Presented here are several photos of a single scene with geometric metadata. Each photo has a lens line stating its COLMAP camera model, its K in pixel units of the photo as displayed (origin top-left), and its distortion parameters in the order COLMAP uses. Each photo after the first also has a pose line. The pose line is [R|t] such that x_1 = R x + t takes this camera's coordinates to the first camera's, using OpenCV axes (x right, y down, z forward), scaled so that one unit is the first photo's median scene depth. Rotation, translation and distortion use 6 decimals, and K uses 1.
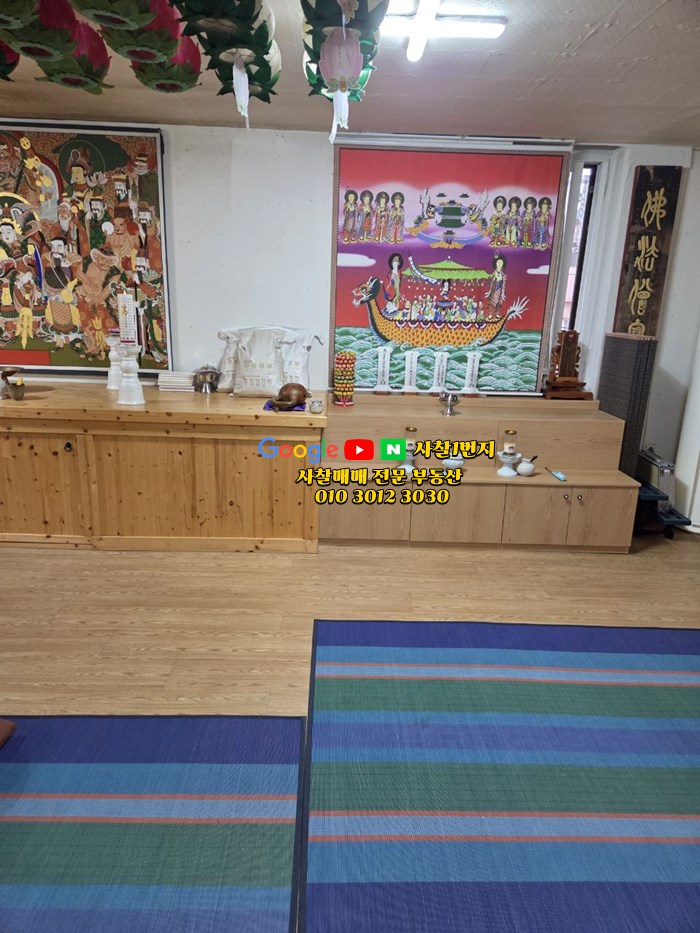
lens RADIAL K [[629.6, 0, 334.2], [0, 629.6, 467.6], [0, 0, 1]] dist [0.087762, -0.083591]
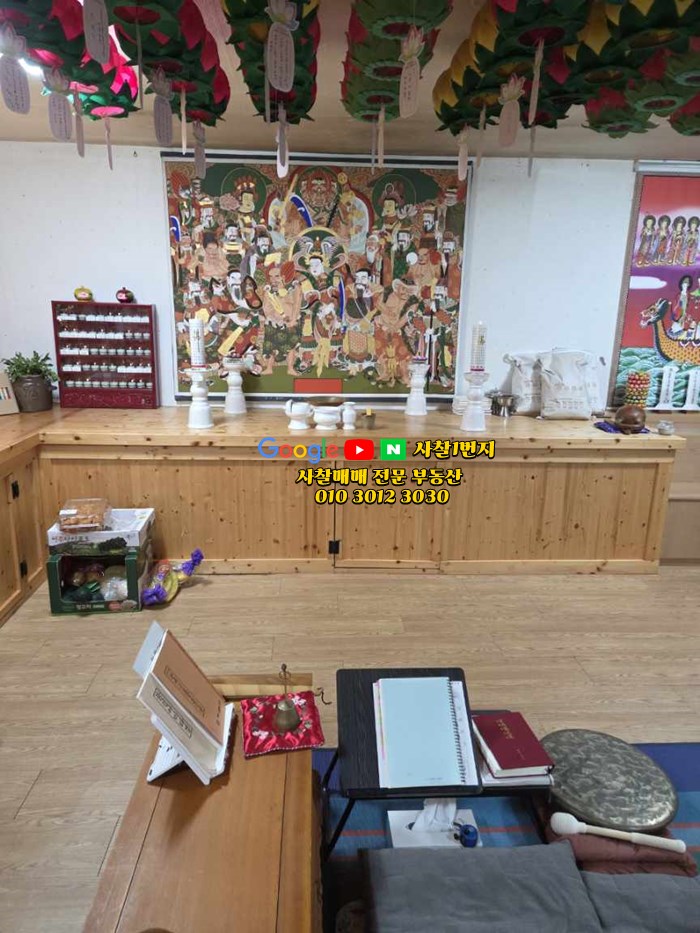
lens RADIAL K [[629.6, 0, 334.2], [0, 629.6, 467.6], [0, 0, 1]] dist [0.087762, -0.083591]
pose [[0.999341, -0.022157, 0.028745, -0.510870], [0.022628, 0.999613, -0.016156, -0.025721], [-0.028376, 0.016796, 0.999456, -0.007746]]
